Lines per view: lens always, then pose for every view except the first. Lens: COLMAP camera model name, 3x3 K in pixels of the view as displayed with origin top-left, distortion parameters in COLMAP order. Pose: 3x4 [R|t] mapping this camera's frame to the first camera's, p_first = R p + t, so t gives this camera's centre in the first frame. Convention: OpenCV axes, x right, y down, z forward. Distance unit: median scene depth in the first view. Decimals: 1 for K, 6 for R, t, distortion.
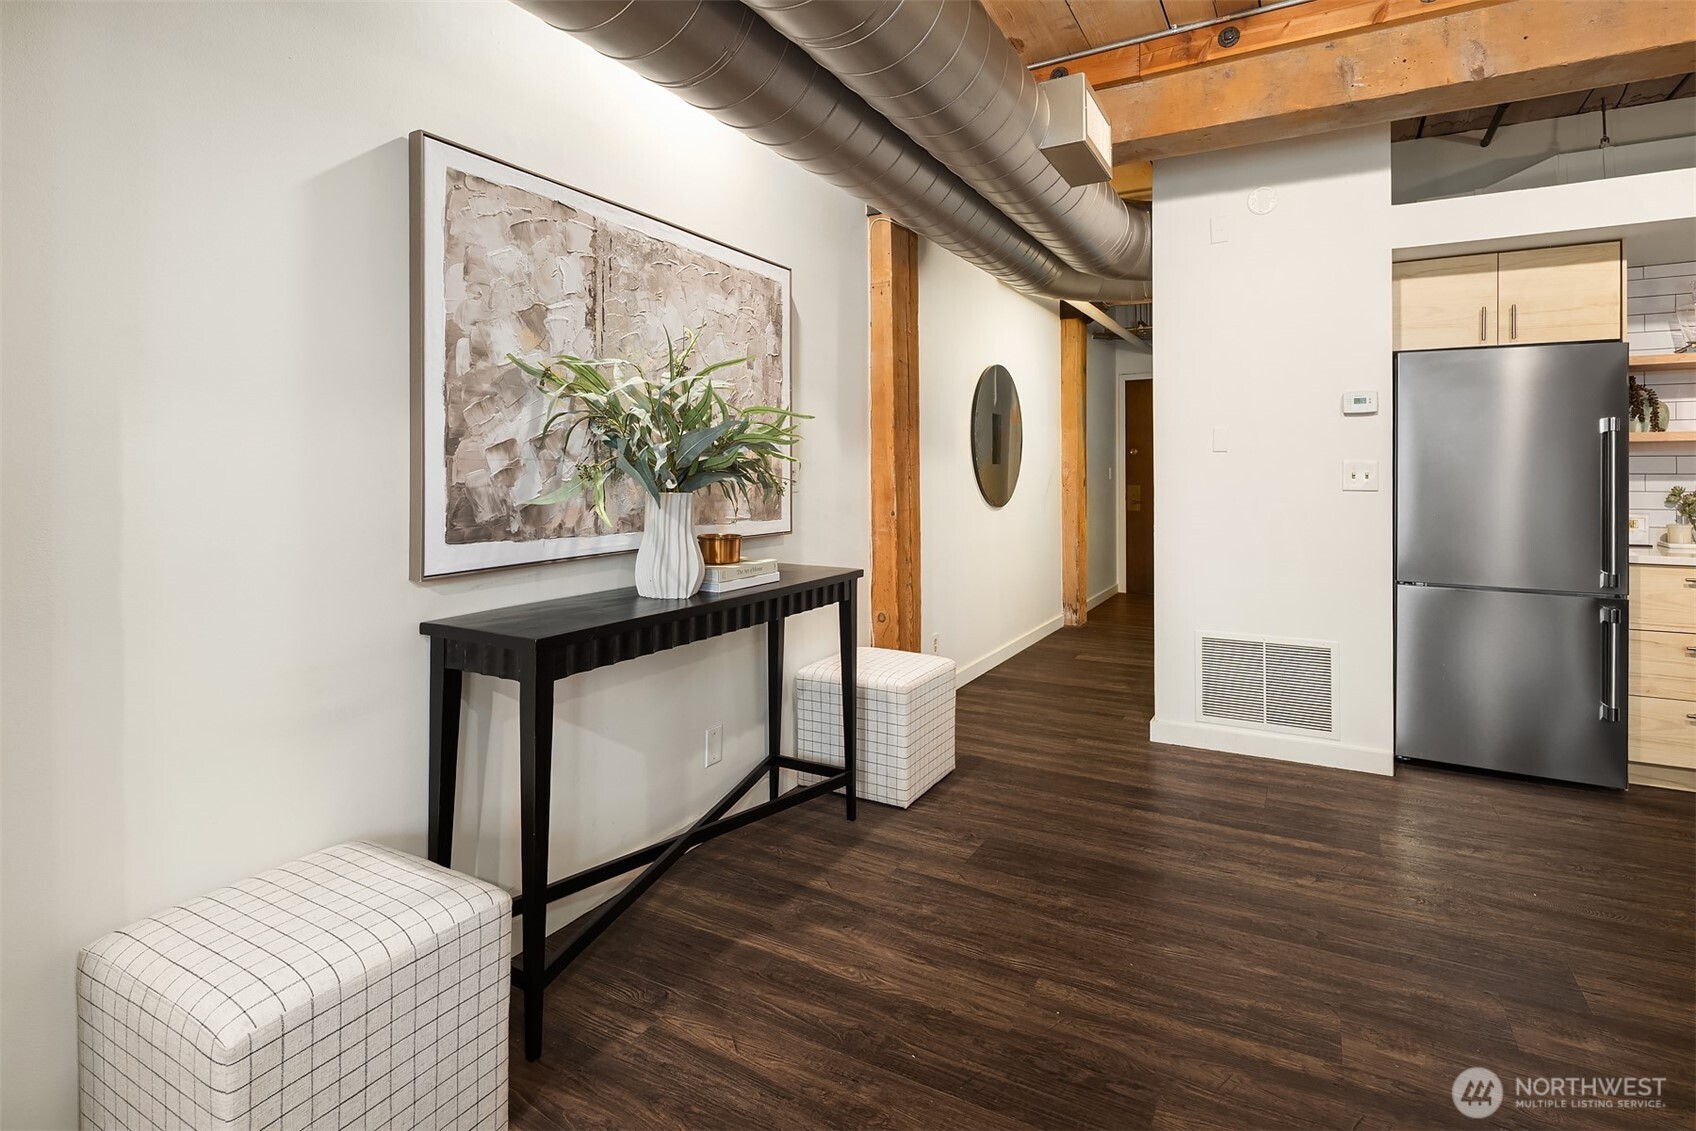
lens RADIAL K [[838.8, 0, 857.6], [0, 838.8, 462.6], [0, 0, 1]] dist [0.001412, -0.002486]
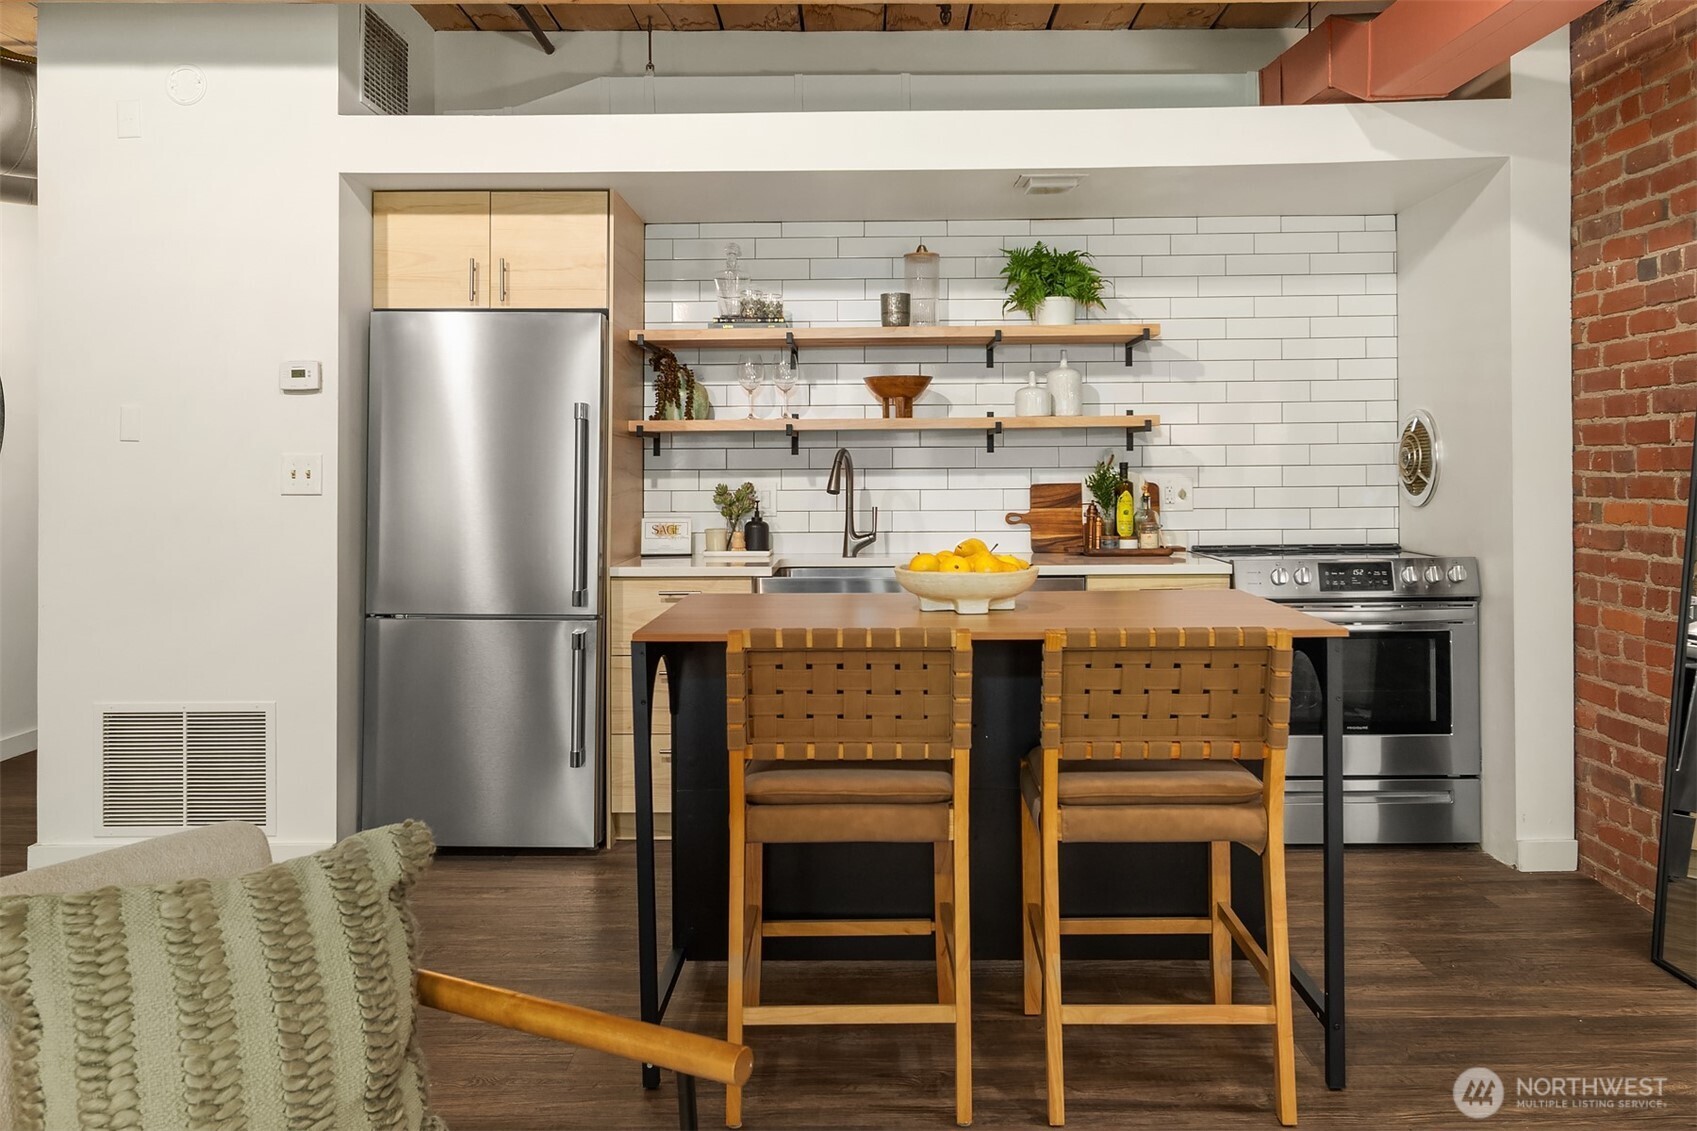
lens RADIAL K [[1350.3, 0, 826.5], [0, 1350.3, 444.4], [0, 0, 1]] dist [0.007599, -0.003292]
pose [[0.885444, 0.003647, 0.464733, 0.708052], [0.000540, 0.999960, -0.008877, -0.000227], [-0.464747, 0.008111, 0.885407, -0.428755]]
